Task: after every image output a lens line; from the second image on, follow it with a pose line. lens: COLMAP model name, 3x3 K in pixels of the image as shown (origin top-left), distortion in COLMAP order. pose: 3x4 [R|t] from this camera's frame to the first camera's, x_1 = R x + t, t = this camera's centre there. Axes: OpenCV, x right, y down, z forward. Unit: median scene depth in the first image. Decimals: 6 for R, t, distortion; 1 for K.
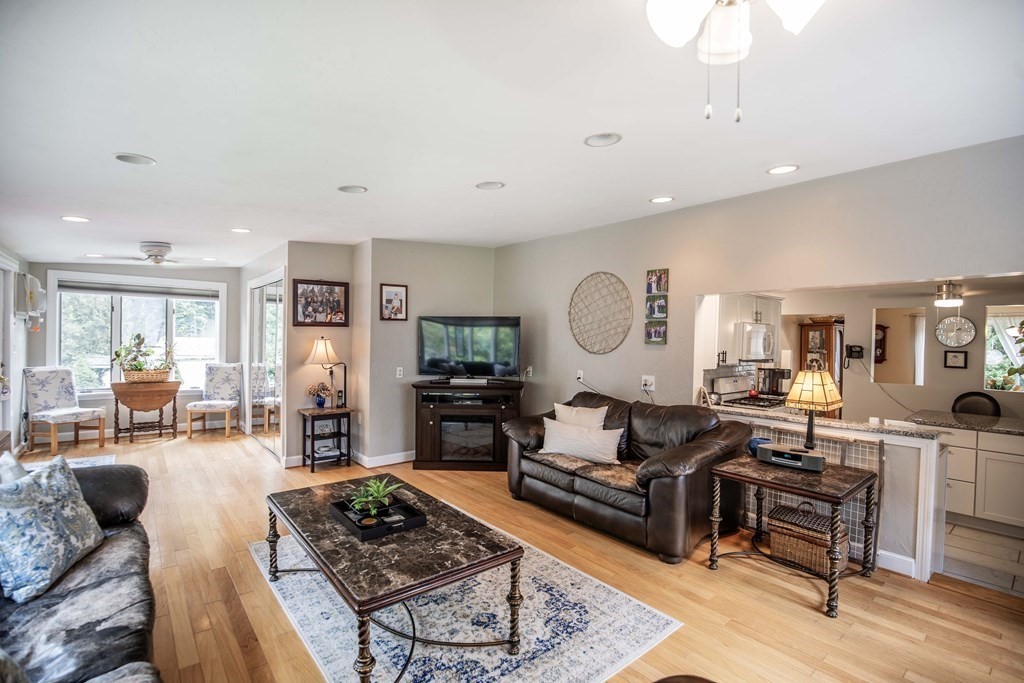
lens RADIAL K [[469.9, 0, 512.5], [0, 469.9, 344.9], [0, 0, 1]] dist [-0.035405, 0.005785]
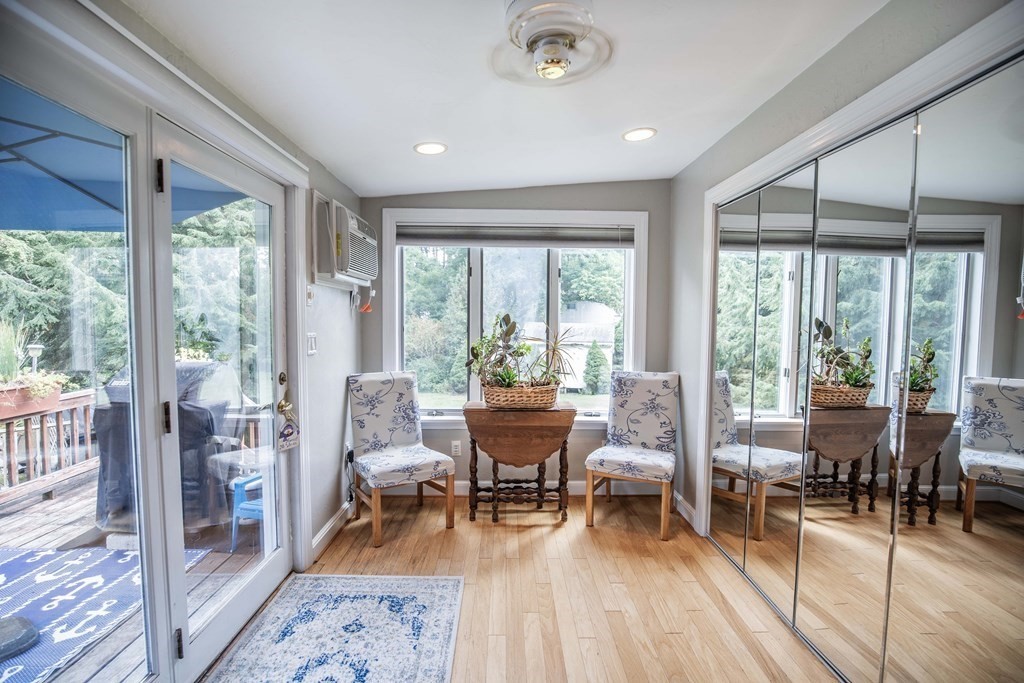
lens RADIAL K [[469.9, 0, 512.5], [0, 469.9, 344.9], [0, 0, 1]] dist [-0.035405, 0.005785]
pose [[0.779714, 0.019227, -0.625841, -0.484768], [0.000067, 0.999526, 0.030790, -0.005732], [0.626136, -0.024049, 0.779343, 0.602047]]
